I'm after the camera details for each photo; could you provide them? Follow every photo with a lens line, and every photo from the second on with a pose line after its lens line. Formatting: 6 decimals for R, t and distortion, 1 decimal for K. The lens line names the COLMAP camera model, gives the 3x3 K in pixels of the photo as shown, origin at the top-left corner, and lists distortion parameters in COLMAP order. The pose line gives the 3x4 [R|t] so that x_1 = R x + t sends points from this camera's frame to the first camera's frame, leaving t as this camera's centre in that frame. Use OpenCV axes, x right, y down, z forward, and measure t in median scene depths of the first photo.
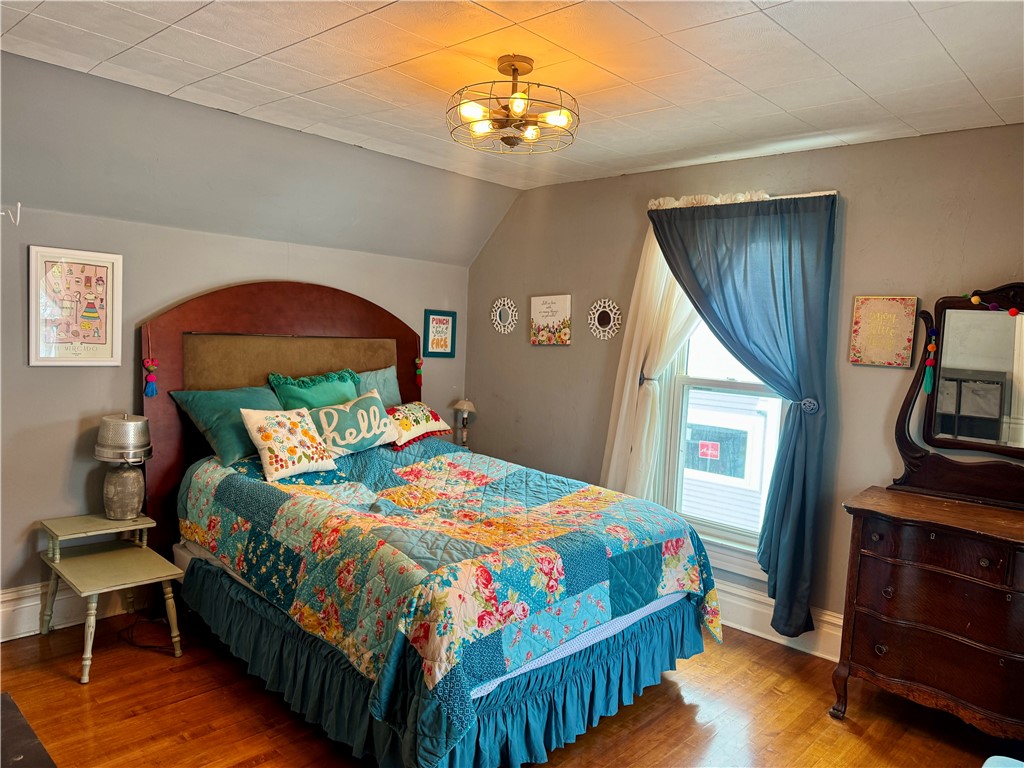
lens RADIAL K [[727.5, 0, 512.0], [0, 727.5, 384.0], [0, 0, 1]] dist [0.129444, -0.170821]
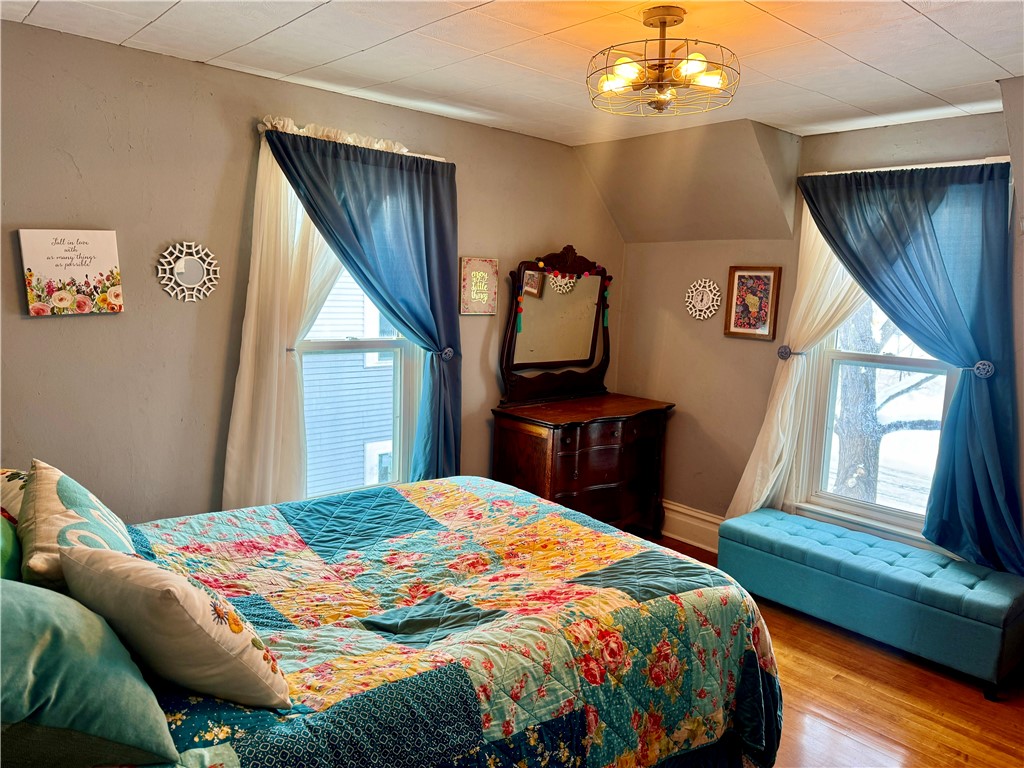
lens RADIAL K [[723.5, 0, 515.2], [0, 723.5, 386.6], [0, 0, 1]] dist [0.076546, -0.099928]
pose [[0.090957, -0.177550, 0.979899, -0.637095], [0.050247, 0.983543, 0.173546, -0.103255], [-0.994586, 0.033451, 0.098381, 0.753863]]
